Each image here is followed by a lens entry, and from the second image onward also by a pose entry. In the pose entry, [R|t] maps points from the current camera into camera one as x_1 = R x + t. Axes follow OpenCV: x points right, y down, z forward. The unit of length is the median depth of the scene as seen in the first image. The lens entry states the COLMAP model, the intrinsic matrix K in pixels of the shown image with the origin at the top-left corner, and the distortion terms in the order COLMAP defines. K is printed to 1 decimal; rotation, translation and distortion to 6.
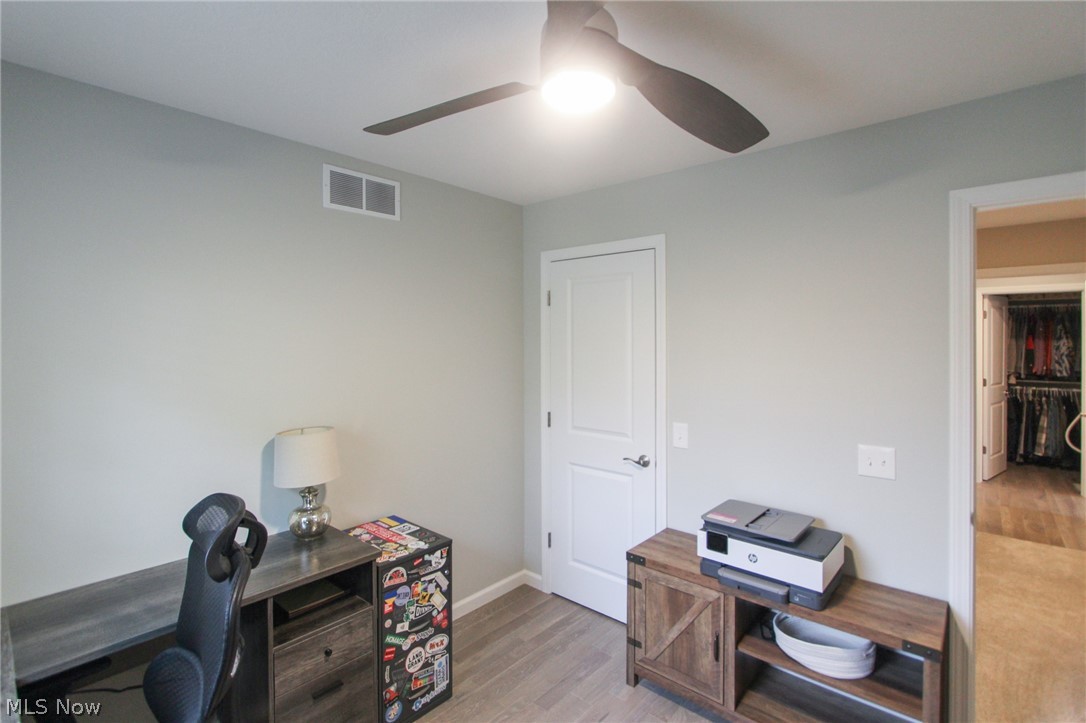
lens RADIAL K [[514.5, 0, 541.1], [0, 514.5, 331.7], [0, 0, 1]] dist [-0.001347, 0.000173]
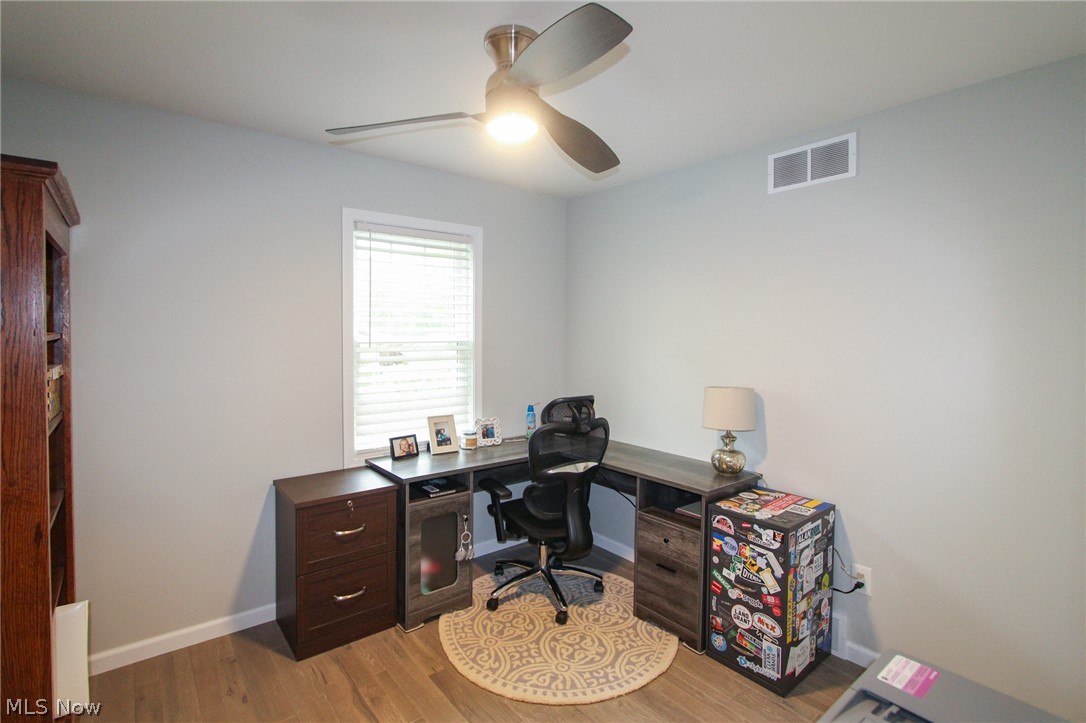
lens RADIAL K [[523.7, 0, 541.1], [0, 523.7, 345.0], [0, 0, 1]] dist [-0.001636, 0.000010]
pose [[-0.154384, 0.022293, -0.987759, 0.835346], [-0.005599, 0.999710, 0.023438, 0.064320], [0.987995, 0.009149, -0.154215, 0.741915]]
